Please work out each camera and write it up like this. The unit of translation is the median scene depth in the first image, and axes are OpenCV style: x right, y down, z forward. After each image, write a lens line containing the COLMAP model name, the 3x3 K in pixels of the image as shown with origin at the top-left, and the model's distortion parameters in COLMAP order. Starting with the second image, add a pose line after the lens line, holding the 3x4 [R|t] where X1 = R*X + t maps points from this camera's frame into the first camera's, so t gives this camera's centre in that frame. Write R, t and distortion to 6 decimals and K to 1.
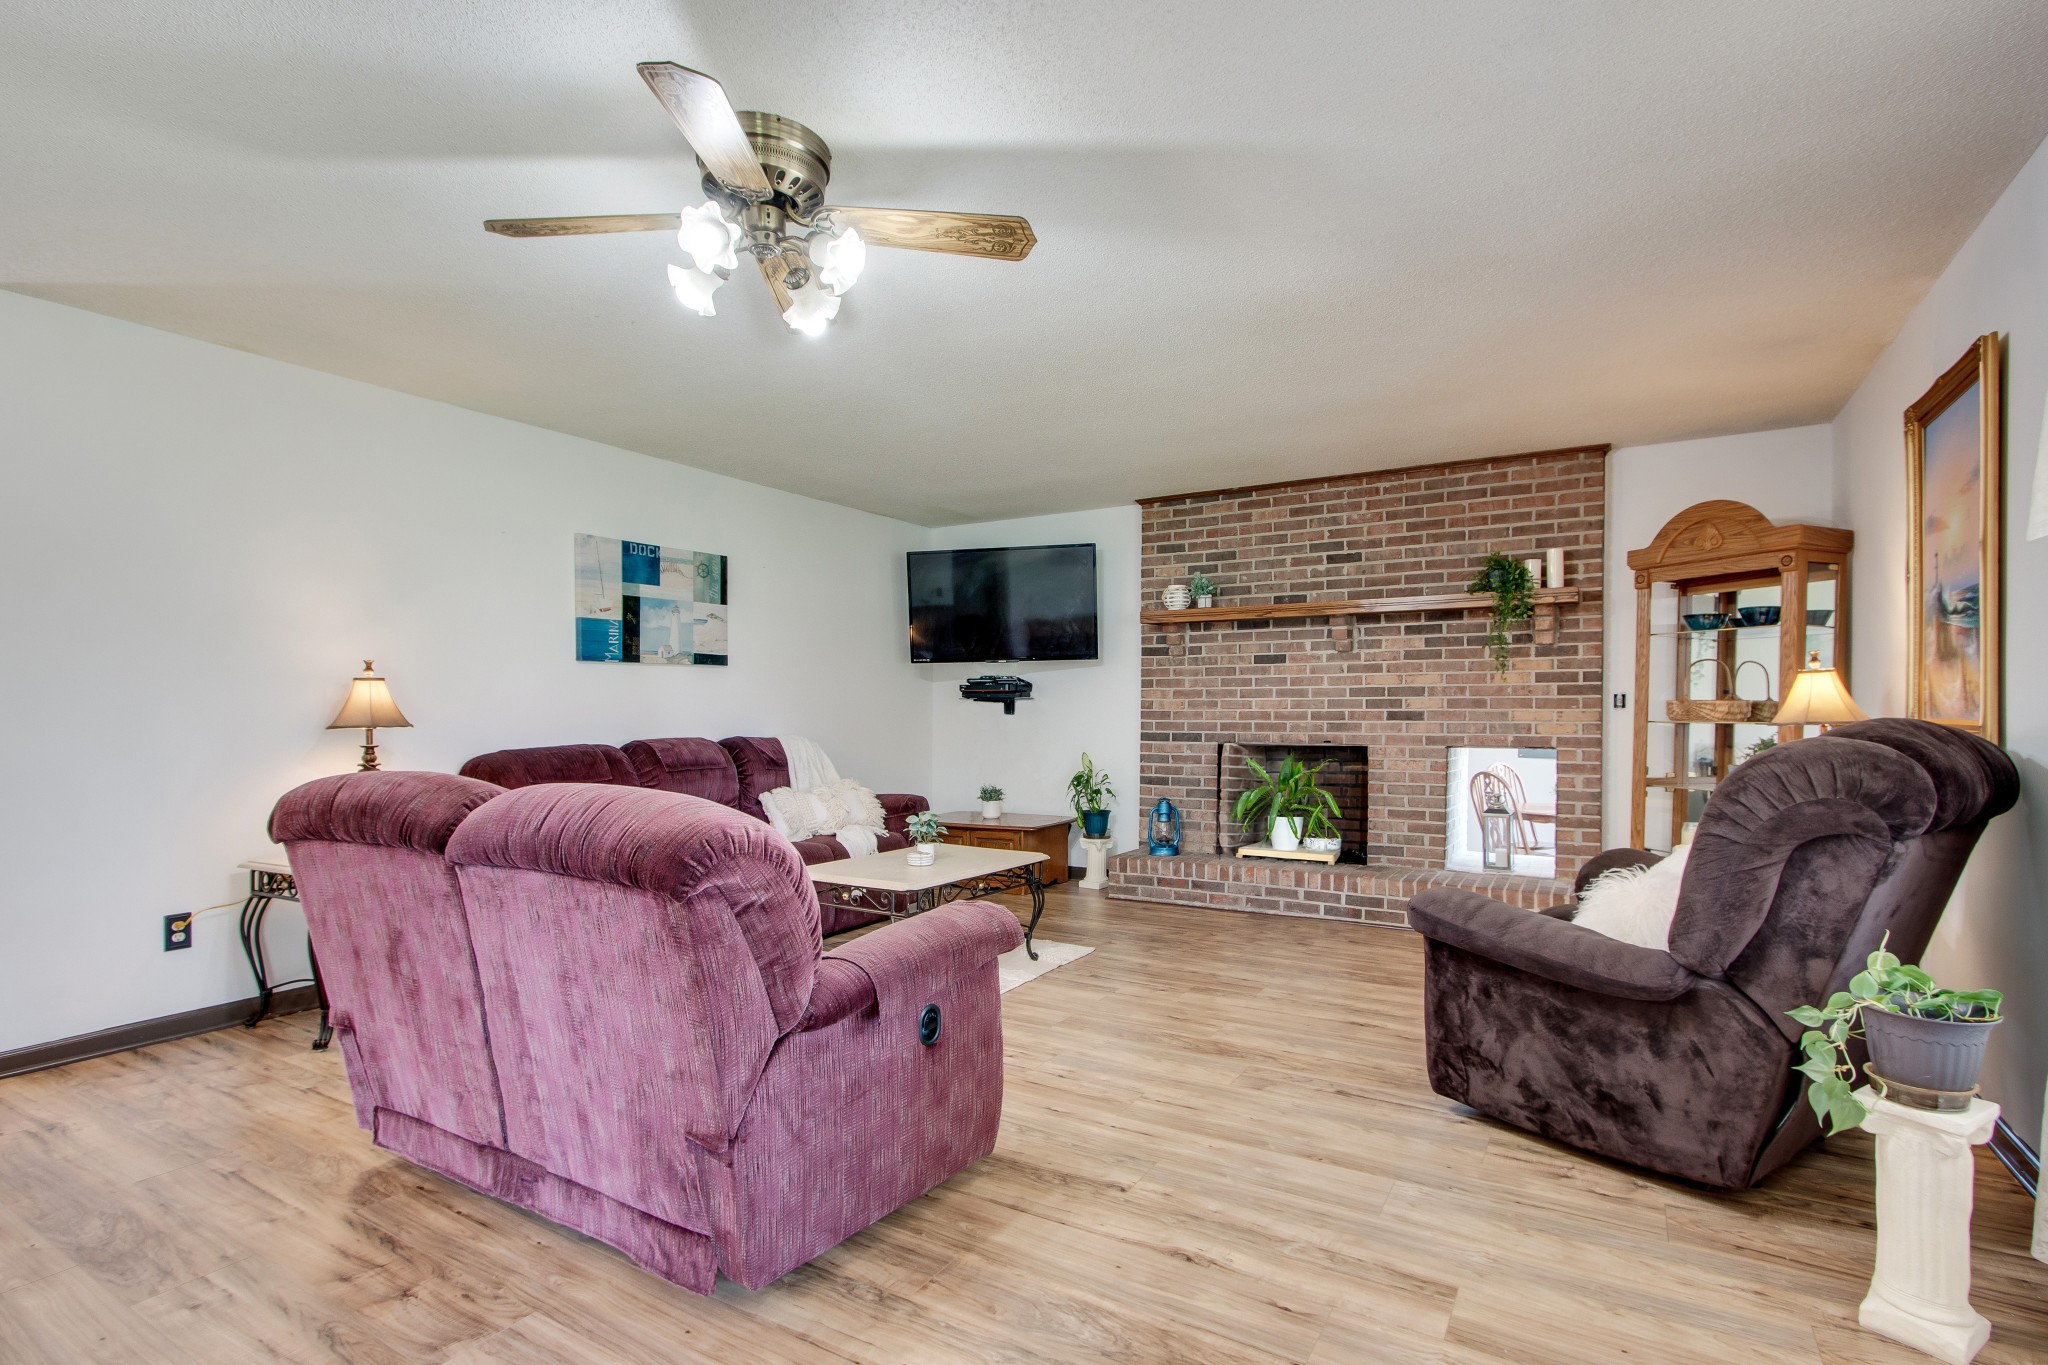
lens RADIAL K [[996.0, 0, 1041.3], [0, 996.0, 712.9], [0, 0, 1]] dist [-0.008116, 0.002947]
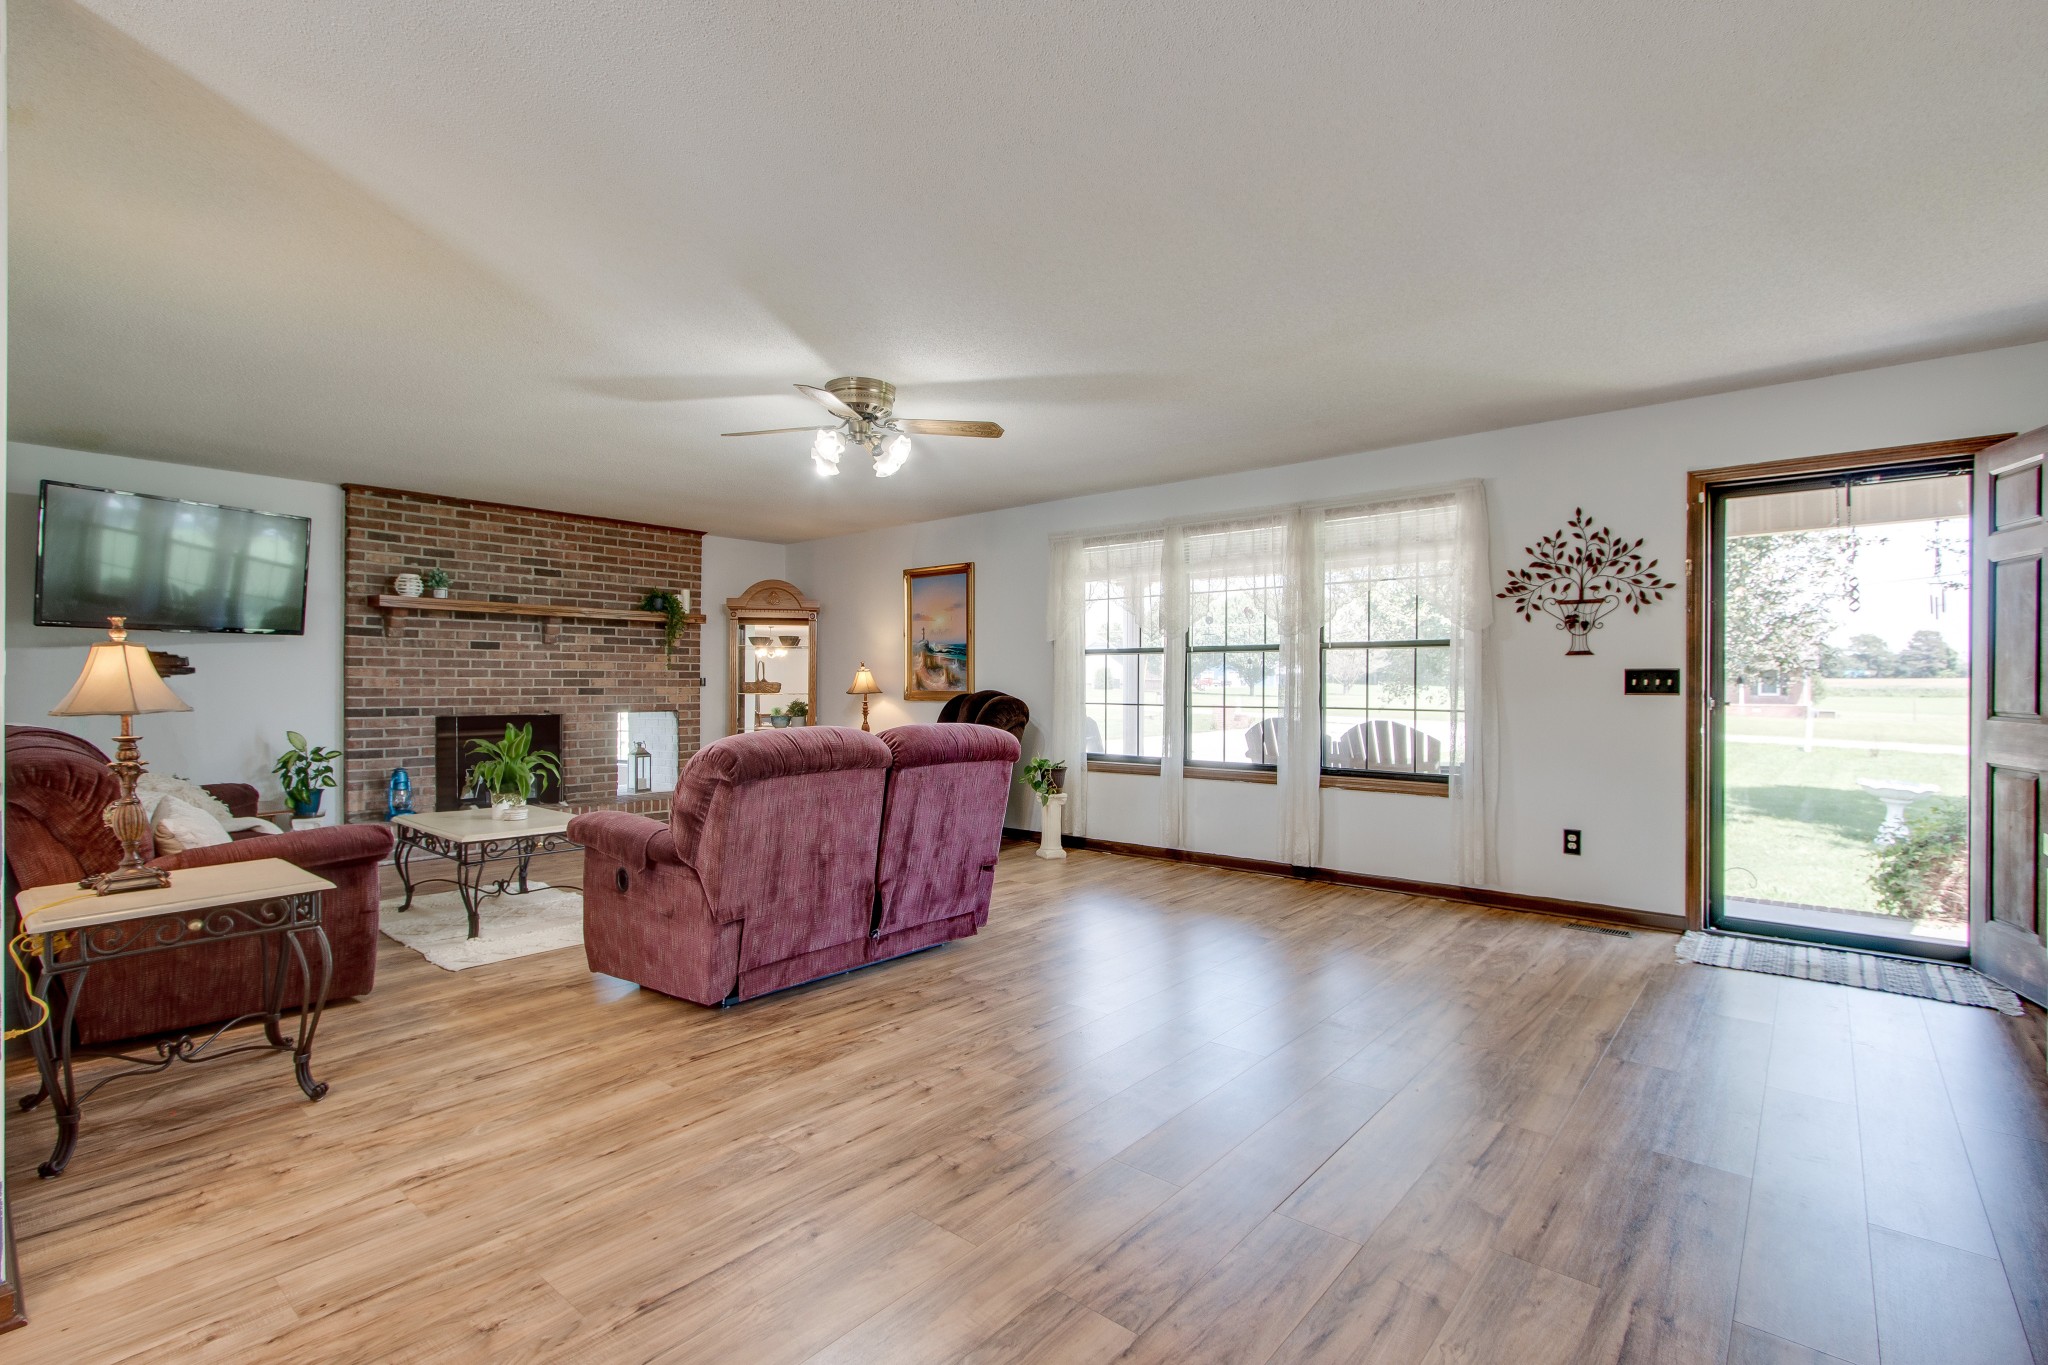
lens RADIAL K [[952.4, 0, 1013.5], [0, 952.4, 702.6], [0, 0, 1]] dist [-0.009254, 0.003537]
pose [[0.167882, -0.016325, 0.985672, -0.846514], [0.002510, 0.999867, 0.016132, -0.001447], [-0.985804, -0.000235, 0.167901, 0.176728]]
